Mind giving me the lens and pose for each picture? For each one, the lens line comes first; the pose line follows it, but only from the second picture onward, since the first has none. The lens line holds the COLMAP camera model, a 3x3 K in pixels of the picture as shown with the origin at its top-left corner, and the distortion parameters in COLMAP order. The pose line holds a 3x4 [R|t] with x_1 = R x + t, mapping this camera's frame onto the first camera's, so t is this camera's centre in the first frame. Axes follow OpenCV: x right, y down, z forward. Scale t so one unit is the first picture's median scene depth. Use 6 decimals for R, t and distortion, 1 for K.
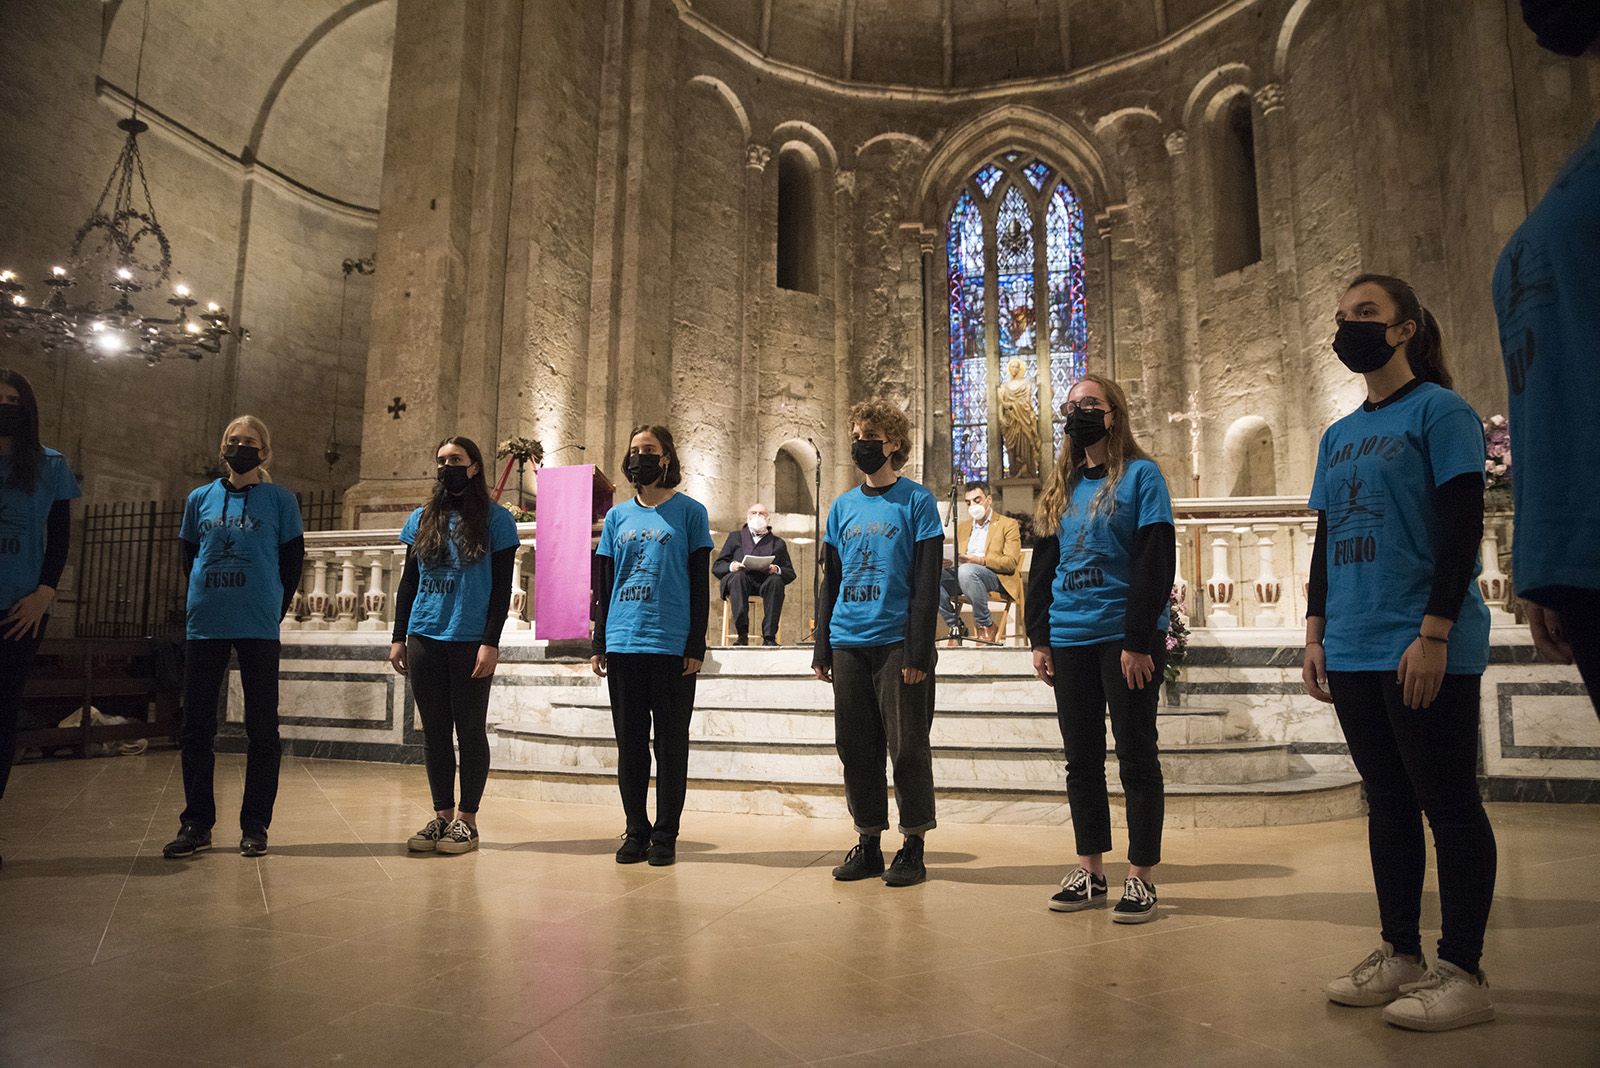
lens RADIAL K [[1149.2, 0, 785.4], [0, 1149.2, 529.6], [0, 0, 1]] dist [-0.136274, 0.122877]
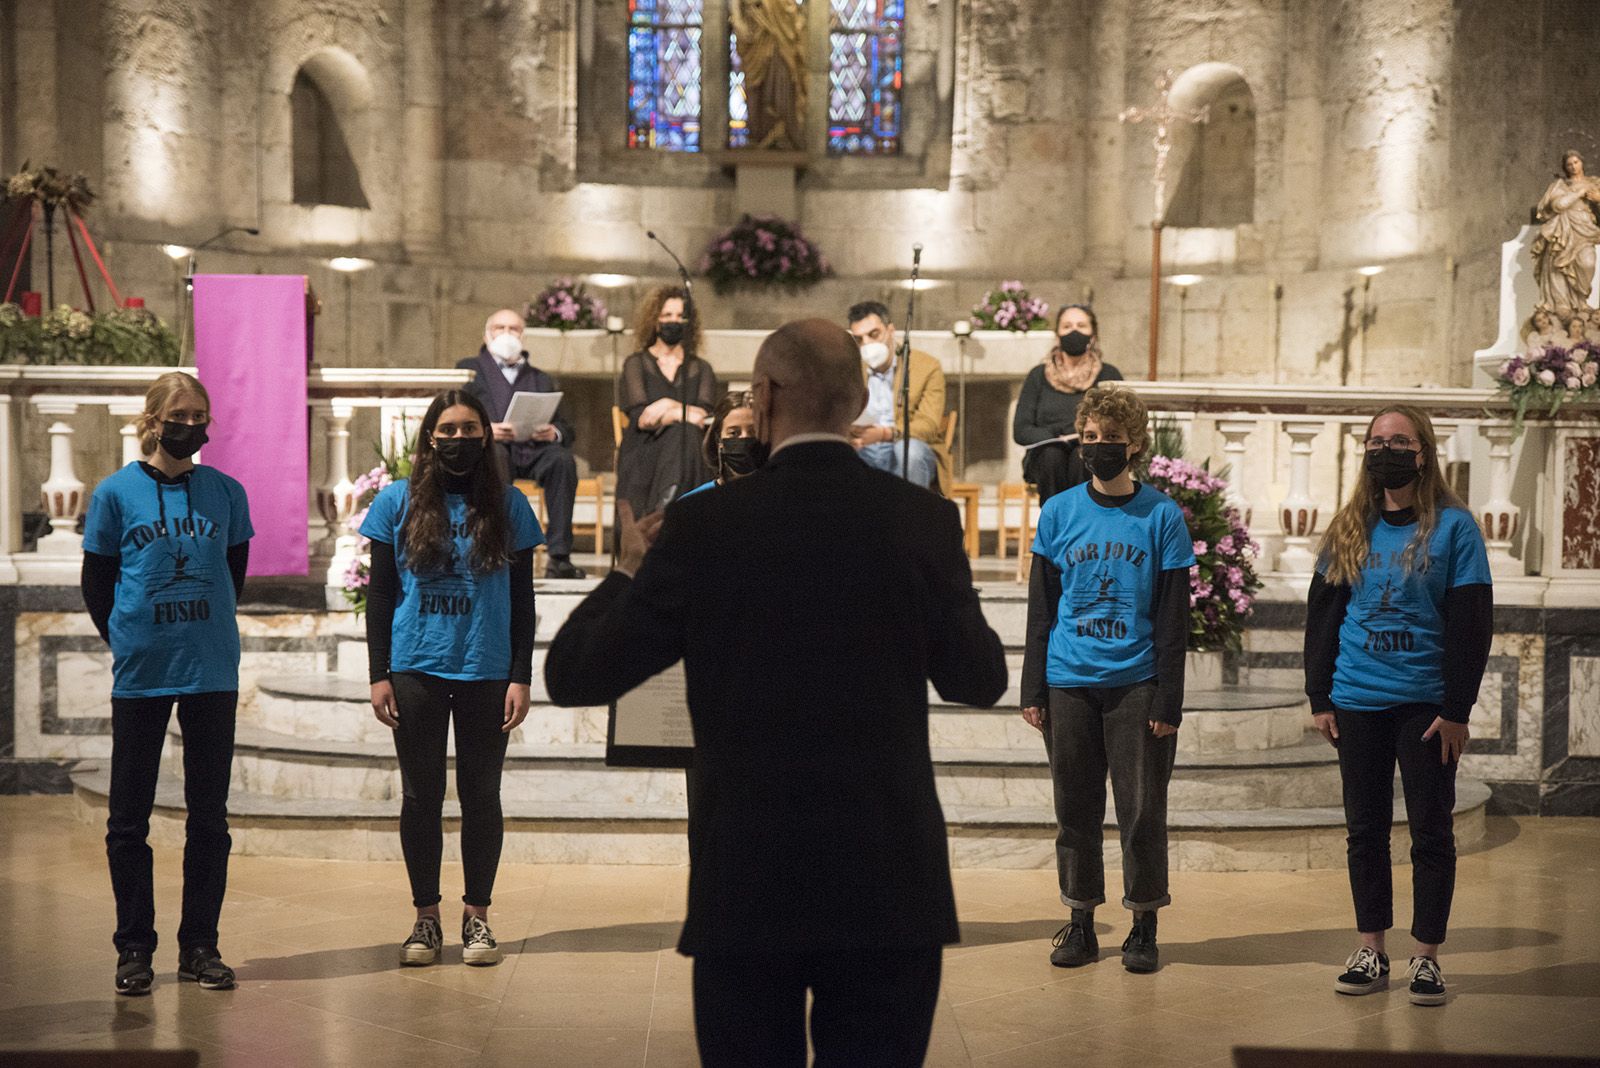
lens RADIAL K [[2842.4, 0, 800.0], [0, 2842.4, 534.0], [0, 0, 1]] dist [0.227505, 0.022108]
pose [[0.946479, -0.009438, 0.322629, -0.198080], [-0.047504, 0.984614, 0.168164, -0.091338], [-0.319252, -0.174490, 0.931467, -0.226866]]
